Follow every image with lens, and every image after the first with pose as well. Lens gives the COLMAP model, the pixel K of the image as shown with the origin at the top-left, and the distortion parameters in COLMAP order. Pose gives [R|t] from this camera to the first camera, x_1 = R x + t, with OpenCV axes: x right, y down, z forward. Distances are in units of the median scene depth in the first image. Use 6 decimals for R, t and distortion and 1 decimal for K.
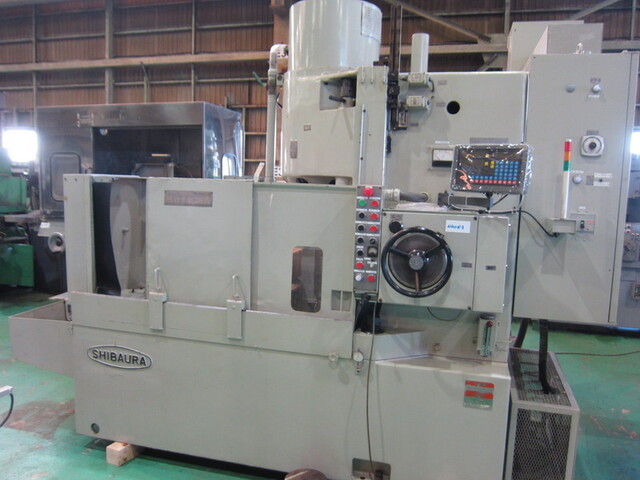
lens RADIAL K [[482.9, 0, 320.0], [0, 482.9, 240.0], [0, 0, 1]] dist [-0.002034, -0.000695]
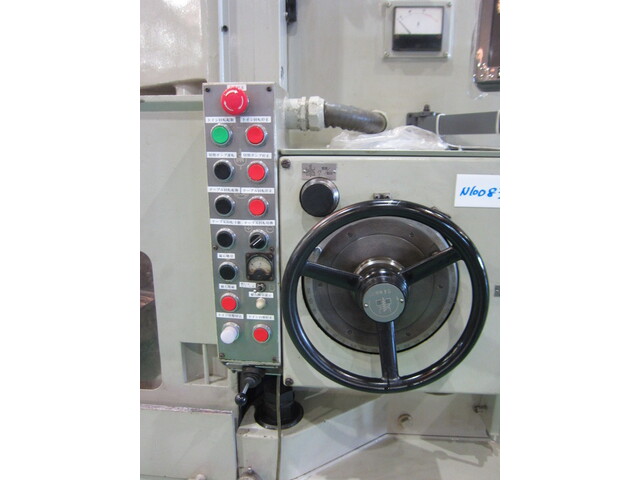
lens RADIAL K [[482.9, 0, 320.0], [0, 482.9, 240.0], [0, 0, 1]] dist [-0.002034, -0.000695]
pose [[0.984505, -0.062698, 0.163766, 0.094498], [0.047354, 0.994257, 0.095975, -0.030177], [-0.168843, -0.086732, 0.981820, 0.624570]]
